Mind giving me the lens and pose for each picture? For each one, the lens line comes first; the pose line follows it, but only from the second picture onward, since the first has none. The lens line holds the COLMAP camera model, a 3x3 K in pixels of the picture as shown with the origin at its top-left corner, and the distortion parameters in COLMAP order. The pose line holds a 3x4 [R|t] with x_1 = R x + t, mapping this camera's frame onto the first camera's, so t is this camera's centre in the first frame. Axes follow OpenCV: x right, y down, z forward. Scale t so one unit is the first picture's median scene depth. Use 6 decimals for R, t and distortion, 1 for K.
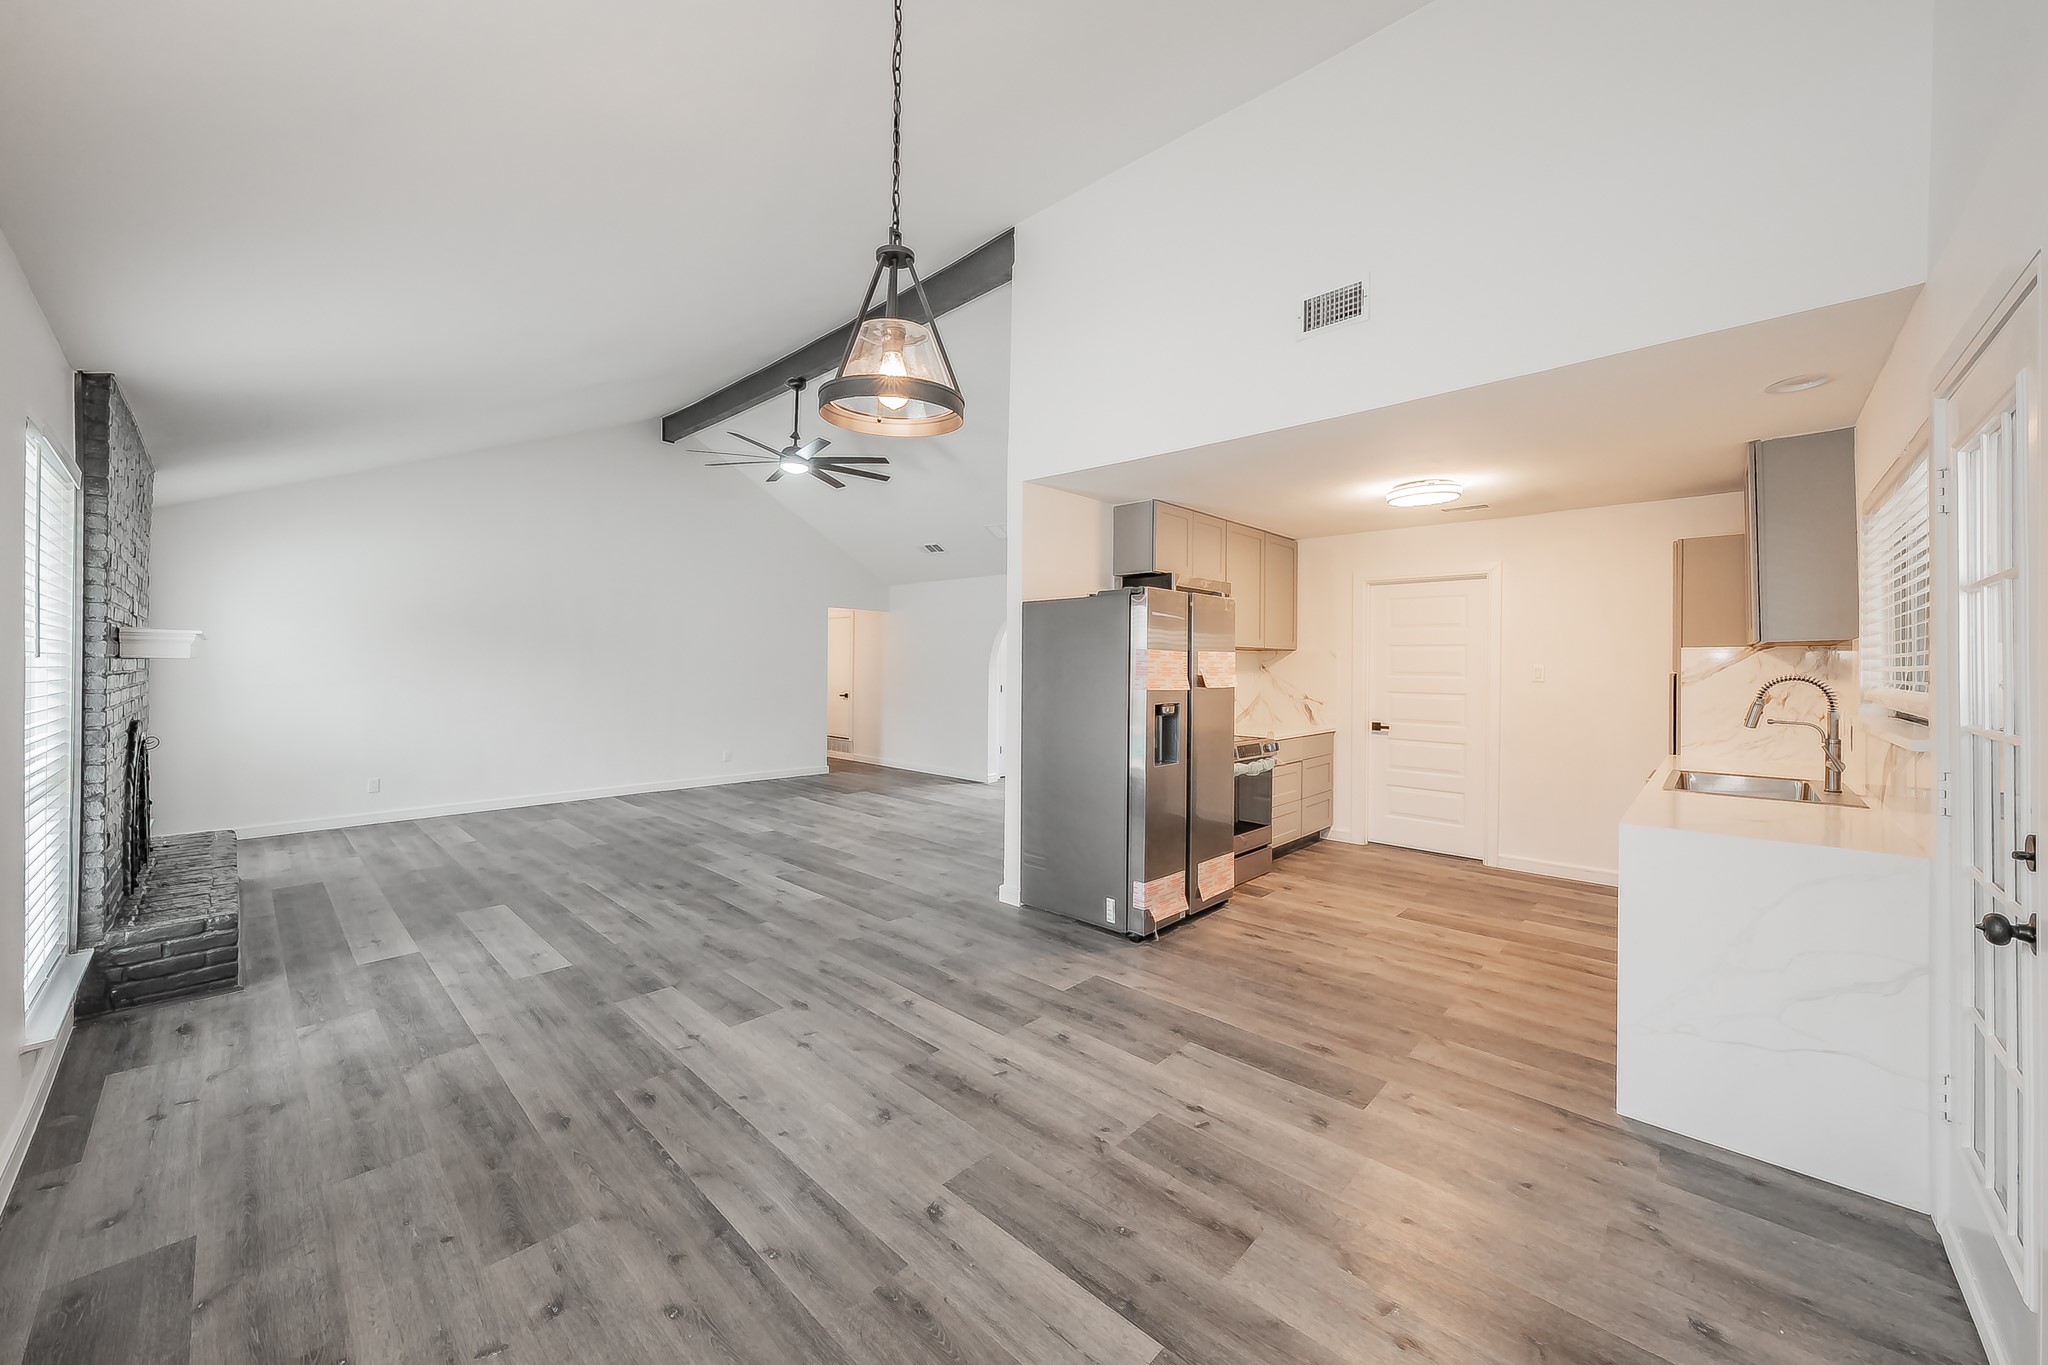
lens RADIAL K [[757.8, 0, 1008.1], [0, 757.8, 664.0], [0, 0, 1]] dist [-0.001274, 0.000096]
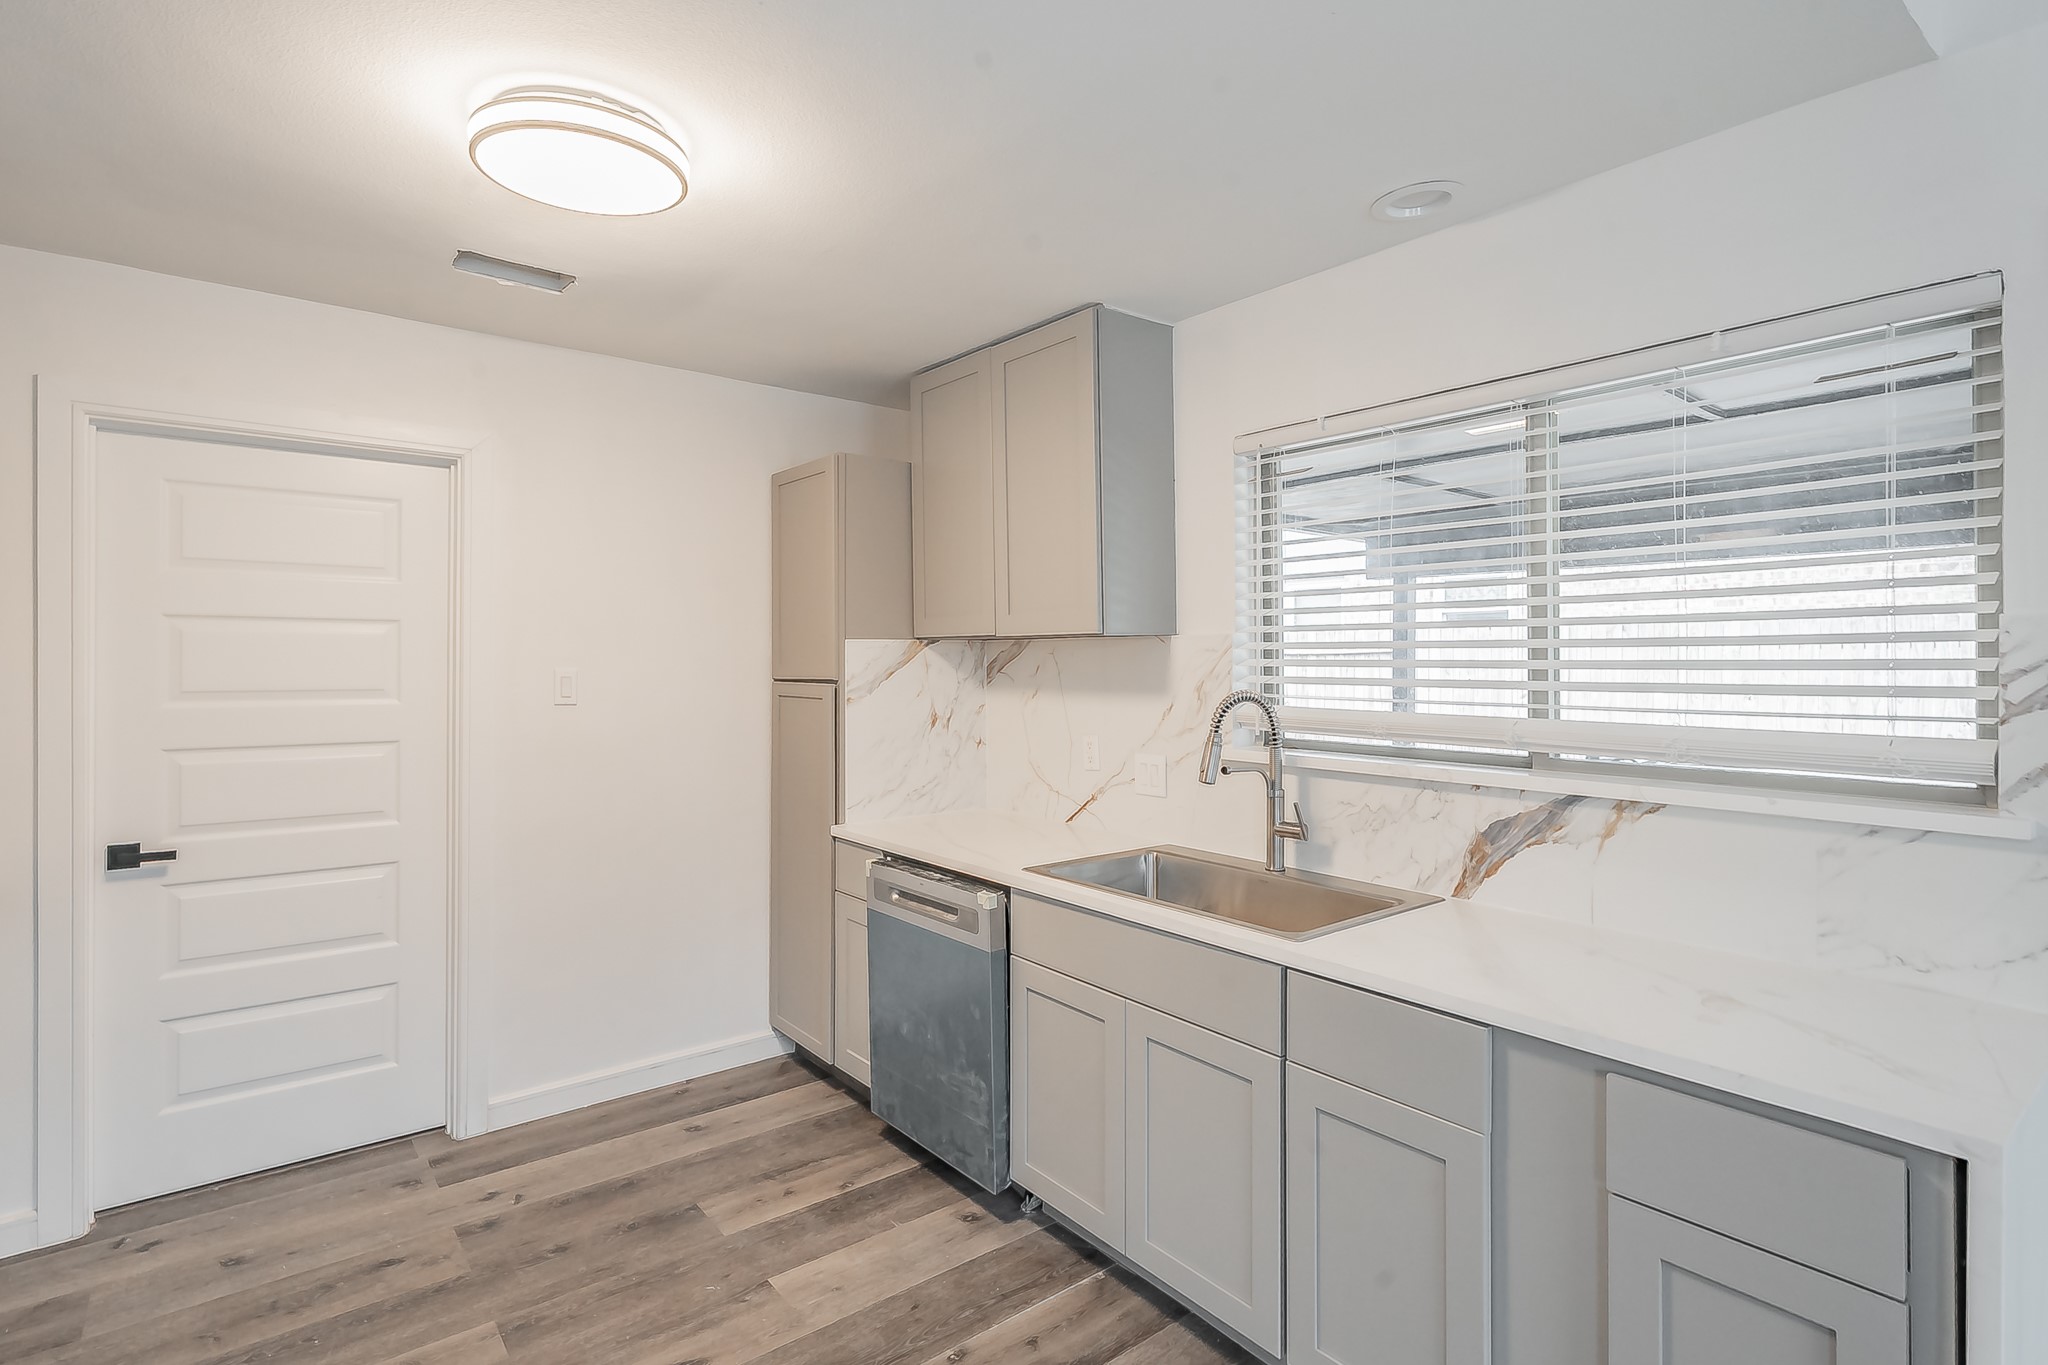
lens RADIAL K [[957.3, 0, 1010.9], [0, 957.3, 677.4], [0, 0, 1]] dist [-0.001469, -0.000096]
pose [[0.123432, -0.022380, 0.992101, 0.233649], [-0.006544, 0.999706, 0.023366, -0.015255], [-0.992331, -0.009377, 0.123249, 1.077124]]
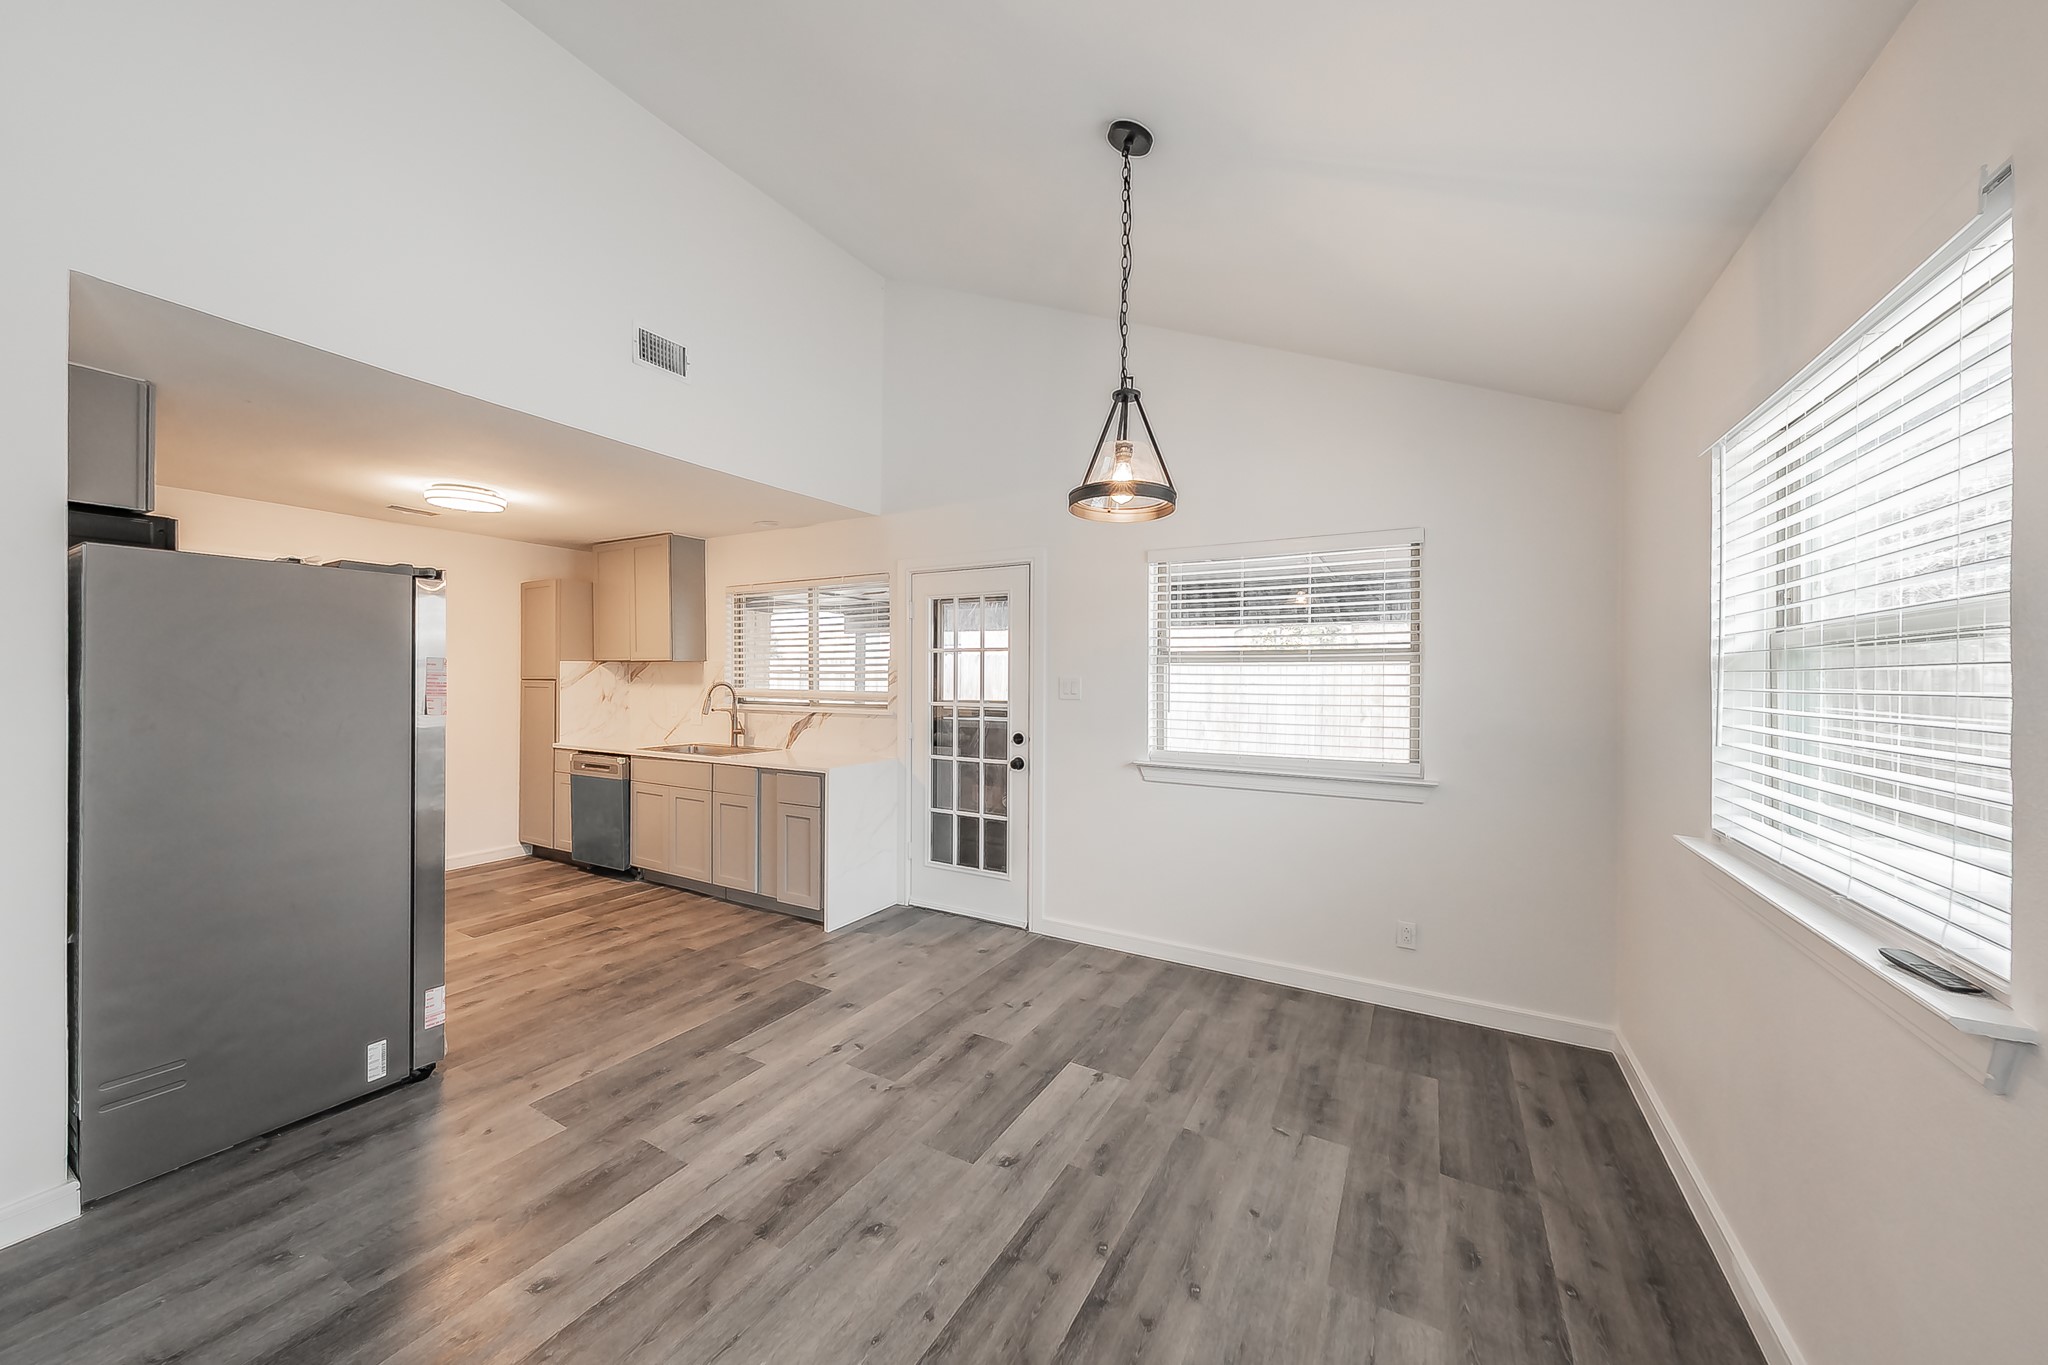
lens RADIAL K [[748.1, 0, 959.2], [0, 748.1, 679.0], [0, 0, 1]] dist [-0.001285, -0.000171]
pose [[-0.207775, -0.010372, 0.978122, -0.734184], [-0.011358, 0.999902, 0.008191, -0.013493], [-0.978111, -0.009408, -0.207873, 0.812357]]
